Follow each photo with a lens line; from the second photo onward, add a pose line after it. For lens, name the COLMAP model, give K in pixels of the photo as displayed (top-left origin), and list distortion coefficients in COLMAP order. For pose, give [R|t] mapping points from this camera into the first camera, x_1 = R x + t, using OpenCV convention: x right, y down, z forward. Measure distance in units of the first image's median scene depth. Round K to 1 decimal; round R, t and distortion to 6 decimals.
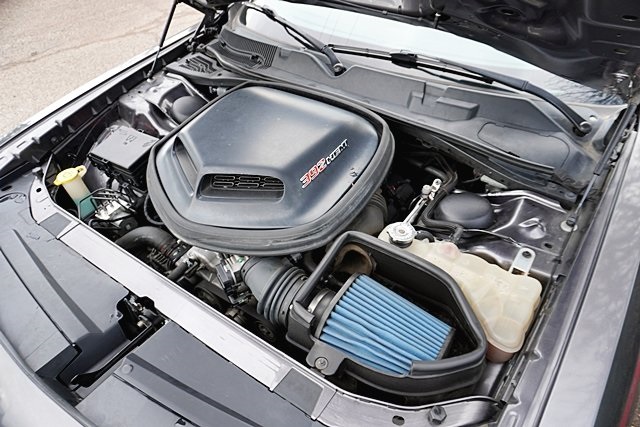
lens RADIAL K [[425.6, 0, 320.0], [0, 425.6, 213.5], [0, 0, 1]] dist [-0.052435, 0.050273]
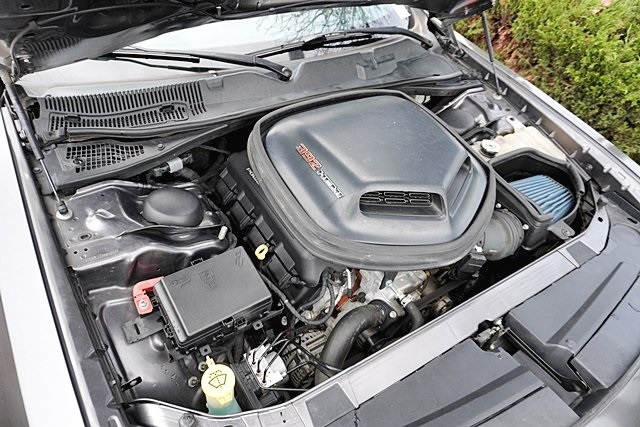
lens RADIAL K [[425.6, 0, 320.0], [0, 425.6, 213.5], [0, 0, 1]] dist [-0.052435, 0.050273]
pose [[0.394677, -0.584664, 0.708801, -0.996825], [0.530445, 0.774874, 0.343800, -0.486839], [-0.750239, 0.240290, 0.615956, 0.548049]]
